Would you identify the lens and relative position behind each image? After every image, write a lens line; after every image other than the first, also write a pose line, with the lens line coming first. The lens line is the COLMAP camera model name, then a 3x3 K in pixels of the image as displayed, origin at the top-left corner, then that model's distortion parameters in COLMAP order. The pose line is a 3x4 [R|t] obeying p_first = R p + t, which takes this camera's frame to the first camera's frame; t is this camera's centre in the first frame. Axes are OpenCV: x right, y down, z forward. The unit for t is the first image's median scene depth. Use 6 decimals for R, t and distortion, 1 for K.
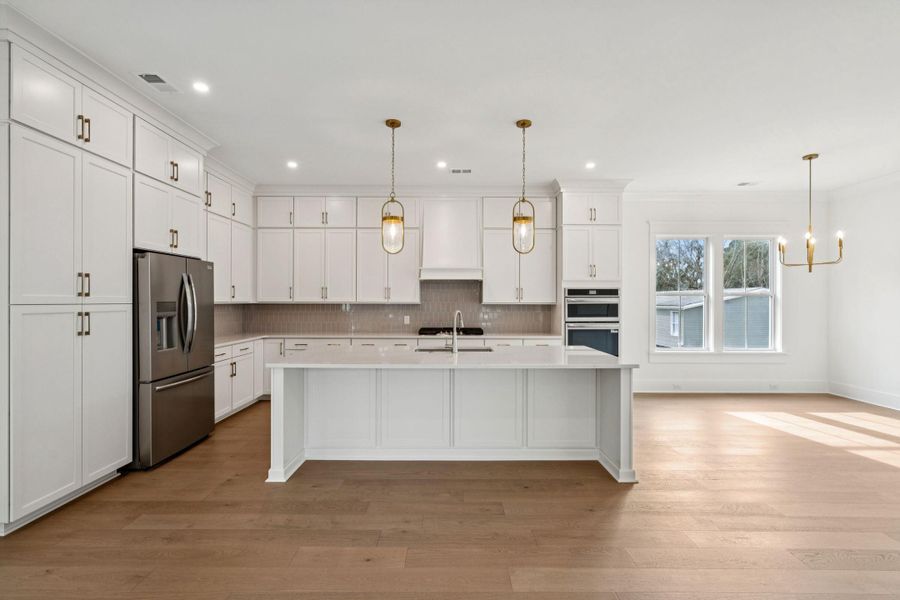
lens RADIAL K [[405.8, 0, 448.8], [0, 405.8, 295.7], [0, 0, 1]] dist [-0.001833, -0.000247]
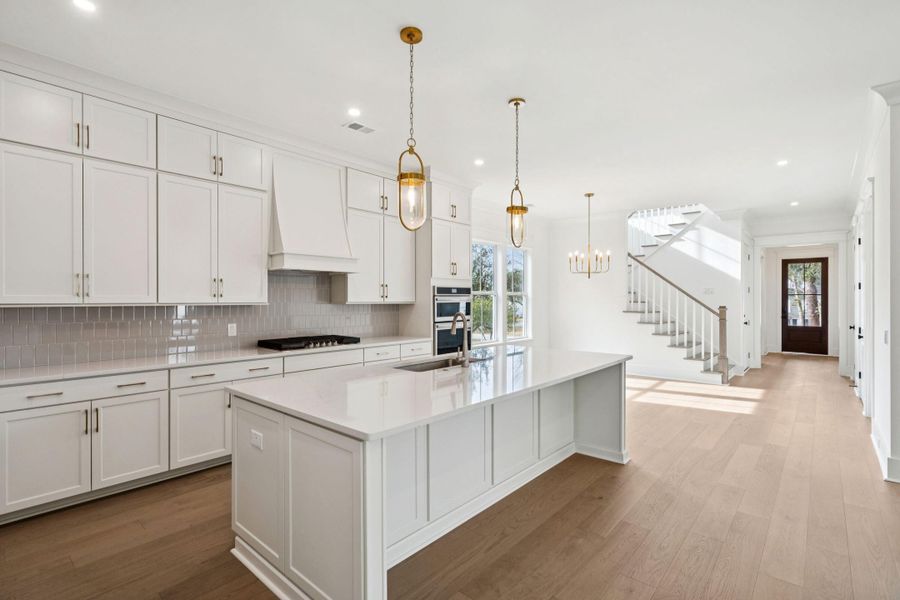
lens RADIAL K [[423.1, 0, 445.5], [0, 423.1, 297.8], [0, 0, 1]] dist [-0.000610, 0.000069]
pose [[0.665207, -0.000060, 0.746659, -0.424072], [-0.007112, 0.999954, 0.006416, 0.001850], [-0.746625, -0.009578, 0.665176, 0.335713]]
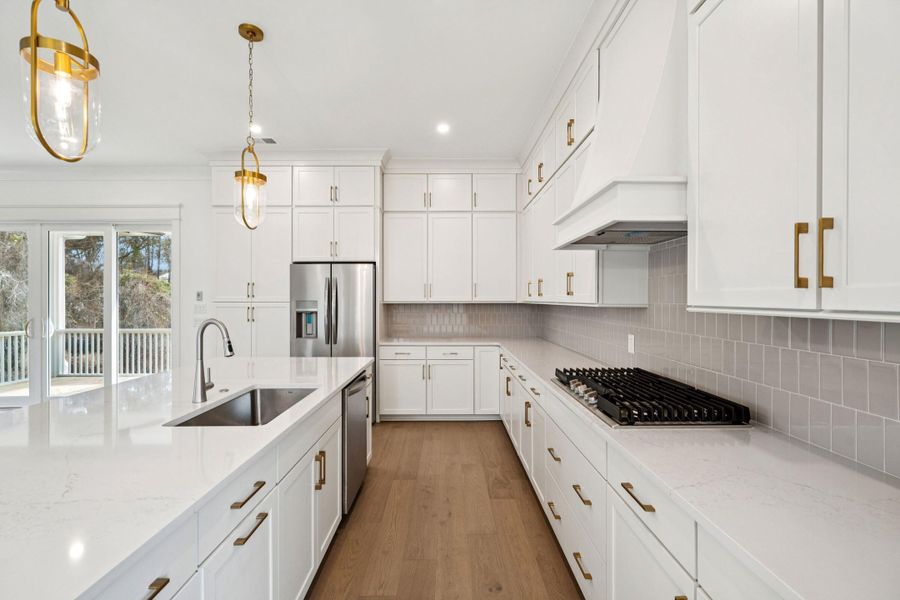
lens RADIAL K [[402.2, 0, 450.0], [0, 402.2, 300.0], [0, 0, 1]] dist [-0.003026, 0.000867]
pose [[0.011990, -0.002305, -0.999925, 0.358295], [0.012278, 0.999922, -0.002158, 0.012683], [0.999853, -0.012252, 0.012017, 0.897941]]
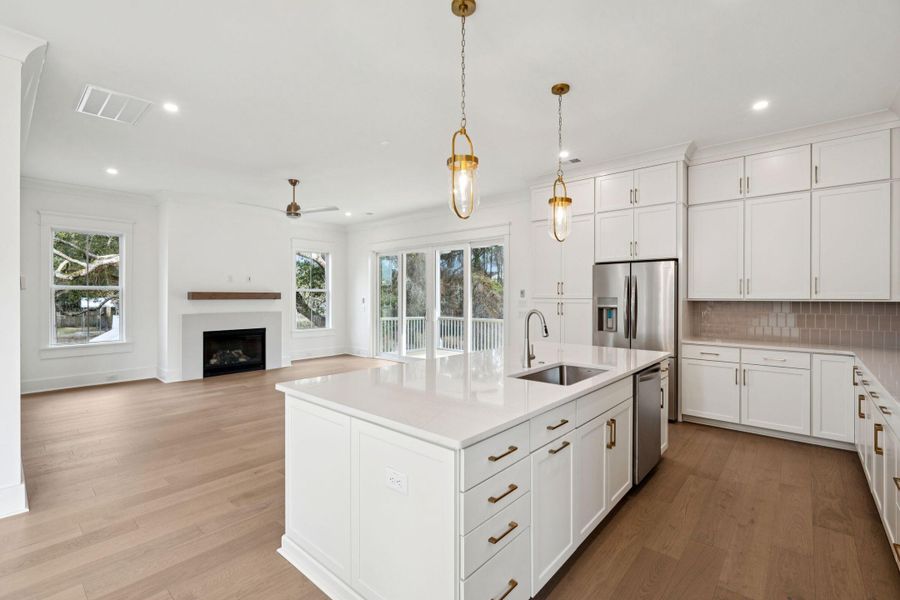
lens RADIAL K [[405.8, 0, 448.8], [0, 405.8, 295.7], [0, 0, 1]] dist [-0.001833, -0.000247]
pose [[-0.657595, -0.006119, -0.753347, 0.452093], [0.004207, 0.999922, -0.011795, 0.013816], [0.753360, -0.010925, -0.657517, 0.944434]]
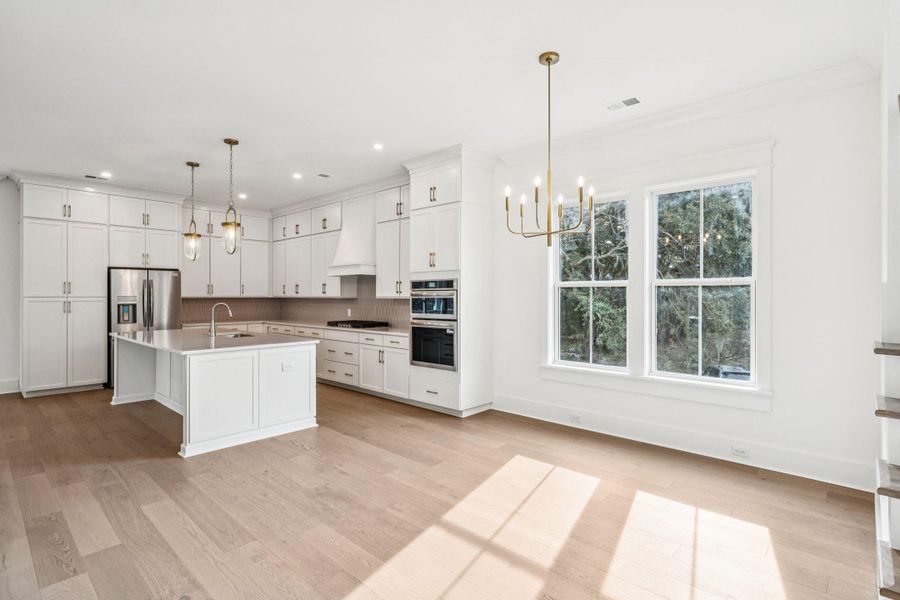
lens RADIAL K [[443.5, 0, 452.4], [0, 443.5, 292.6], [0, 0, 1]] dist [0.000667, -0.000262]
pose [[0.737168, -0.007570, -0.675667, 1.024699], [0.011195, 0.999937, 0.001011, 0.007796], [0.675617, -0.008309, 0.737206, 0.337444]]
